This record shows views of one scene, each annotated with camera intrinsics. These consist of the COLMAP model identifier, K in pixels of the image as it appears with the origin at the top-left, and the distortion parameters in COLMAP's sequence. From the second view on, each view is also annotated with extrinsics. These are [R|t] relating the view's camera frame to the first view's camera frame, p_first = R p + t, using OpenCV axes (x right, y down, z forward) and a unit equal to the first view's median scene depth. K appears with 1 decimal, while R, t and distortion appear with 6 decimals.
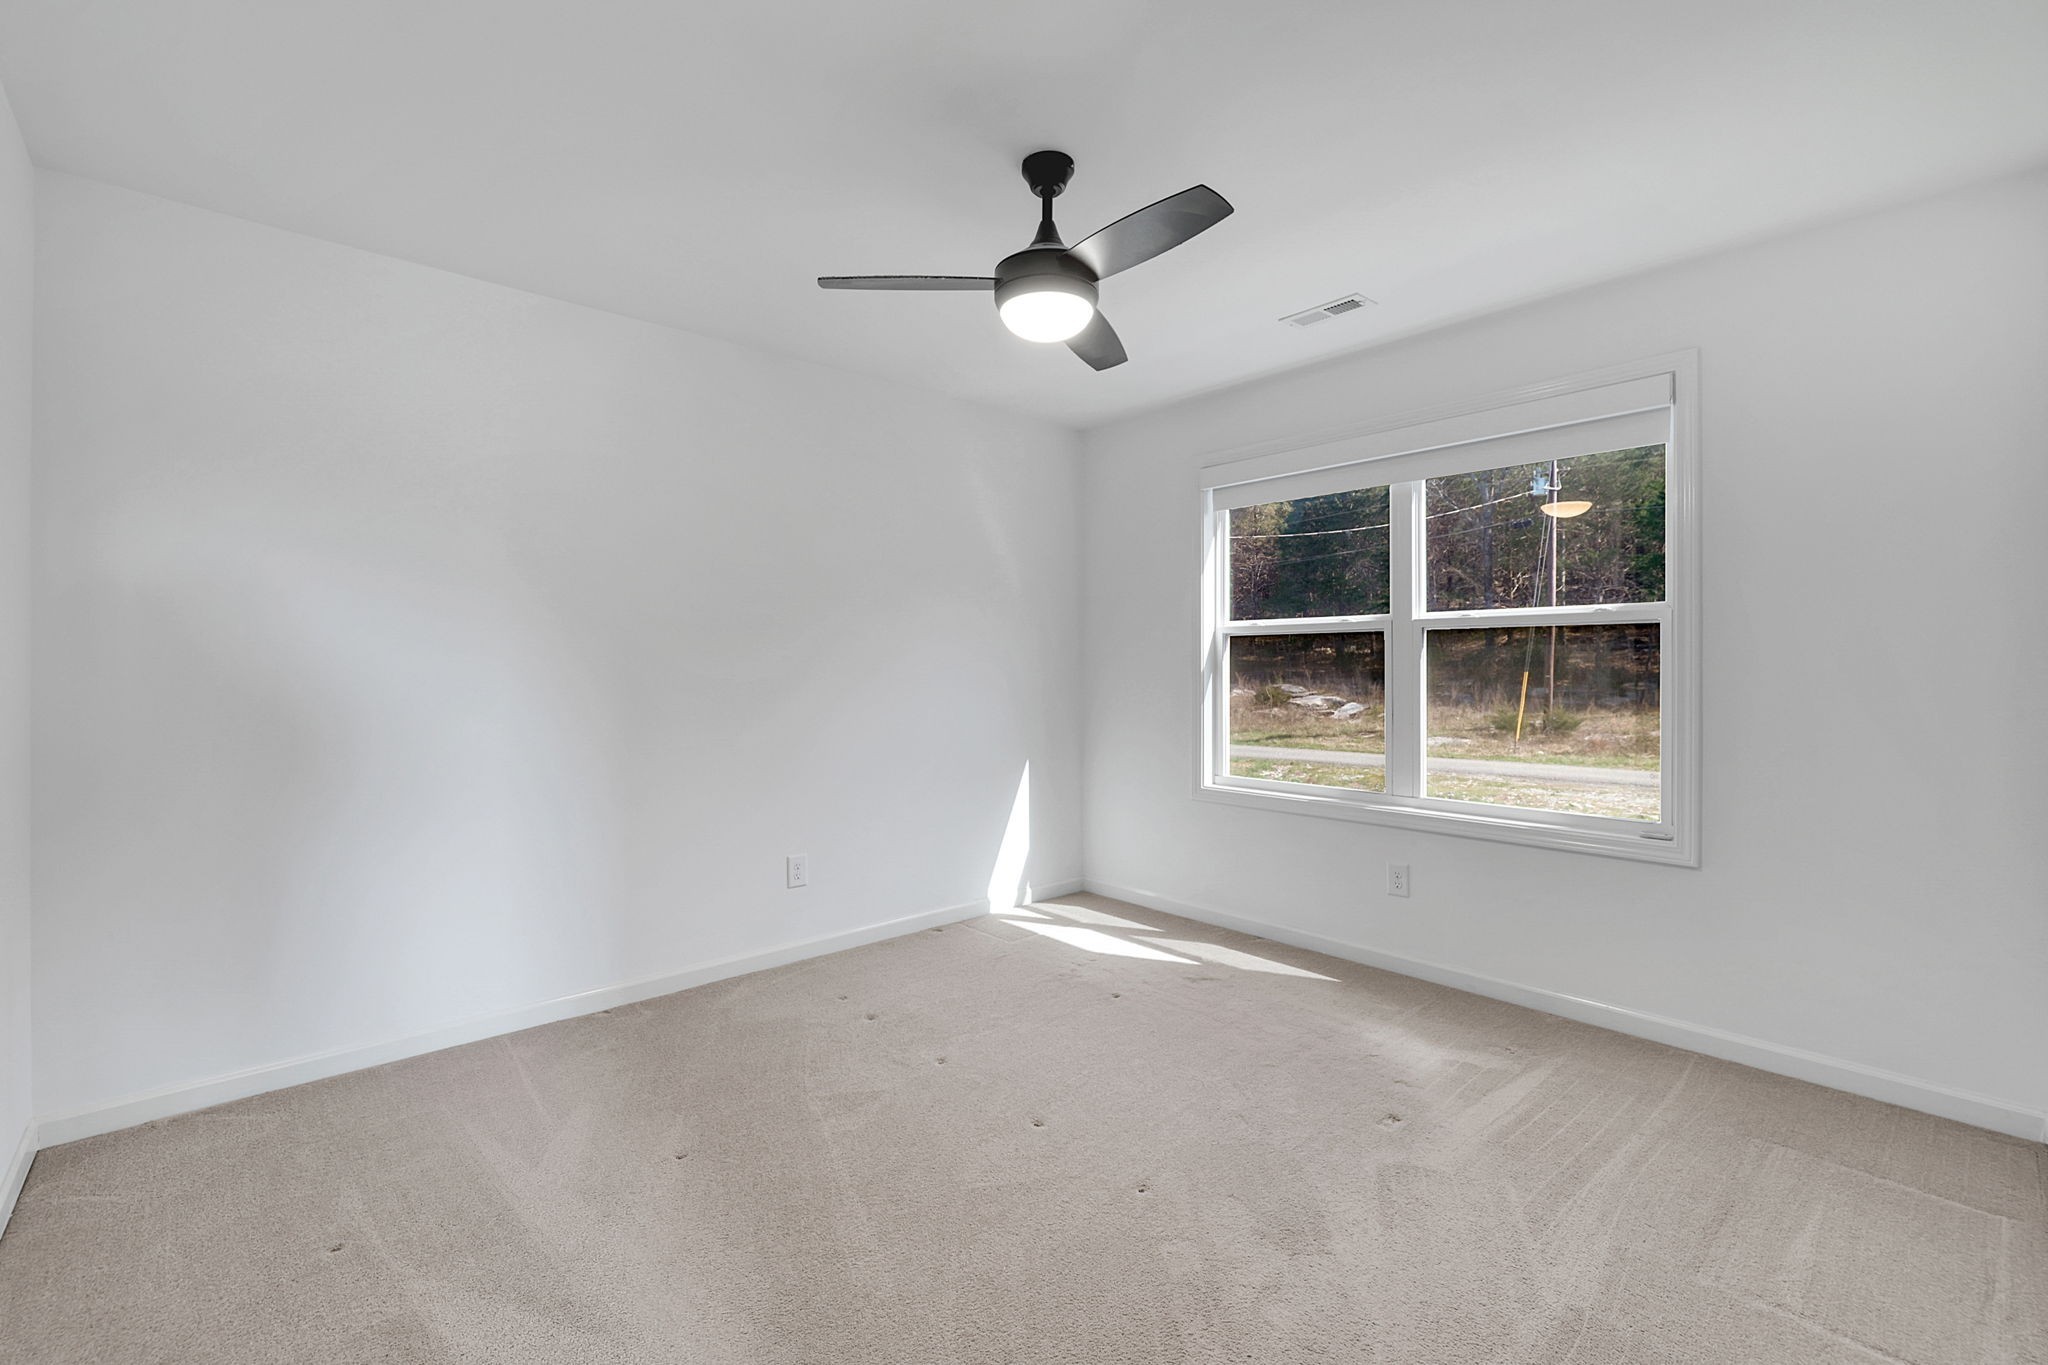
lens RADIAL K [[858.2, 0, 1018.8], [0, 858.2, 672.8], [0, 0, 1]] dist [-0.000836, 0.000645]
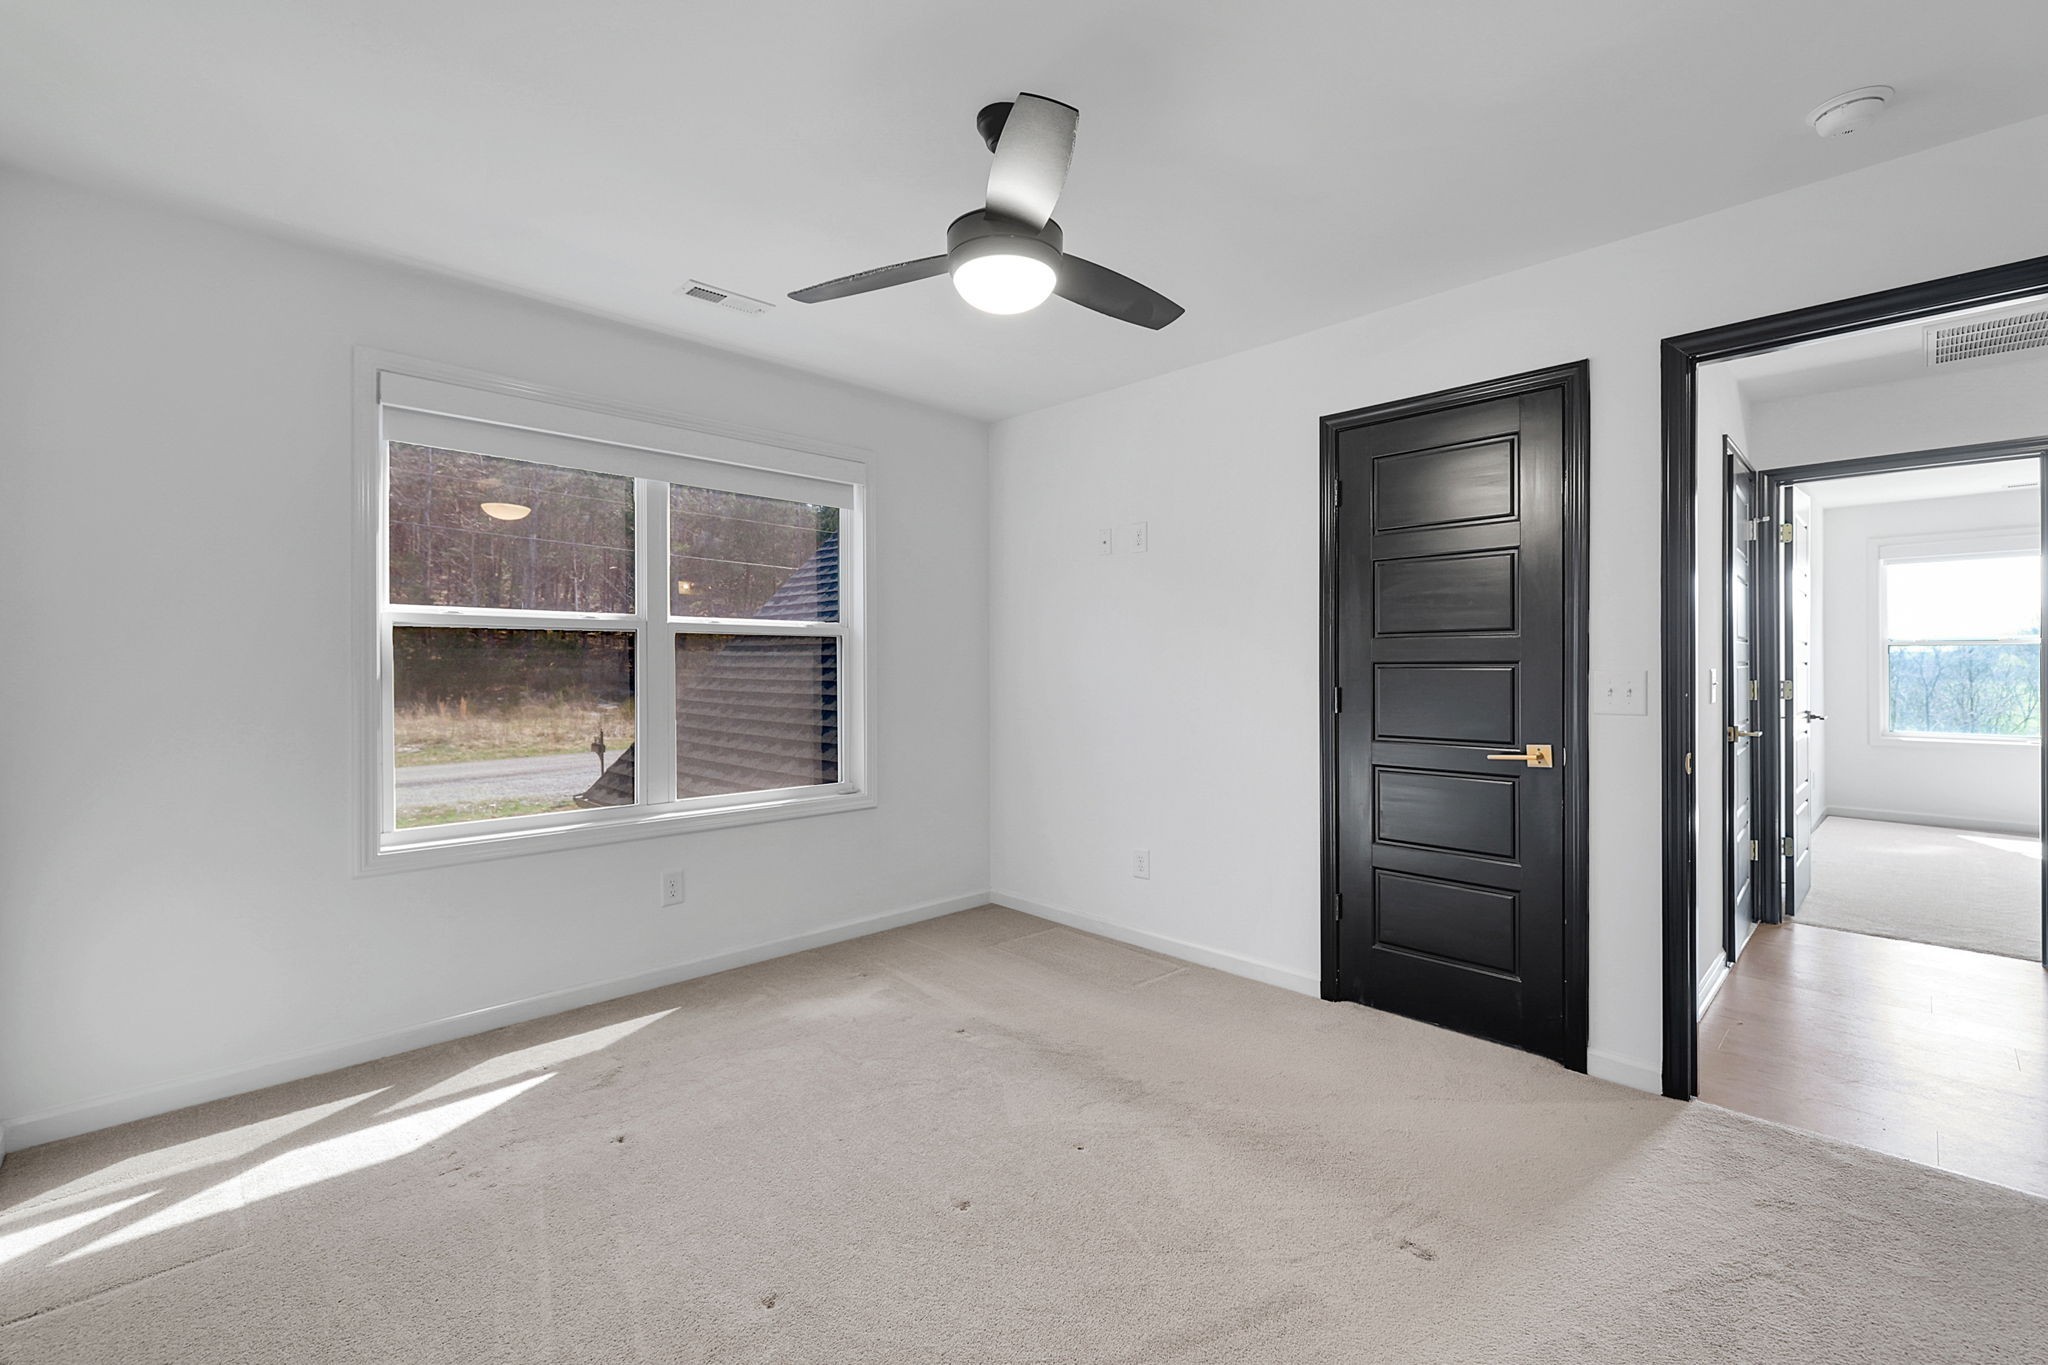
lens RADIAL K [[858.2, 0, 1018.7], [0, 858.2, 672.9], [0, 0, 1]] dist [-0.000836, 0.000645]
pose [[-0.016255, -0.006512, 0.999847, -0.537292], [0.008212, 0.999944, 0.006646, -0.007130], [-0.999834, 0.008319, -0.016201, 0.616115]]
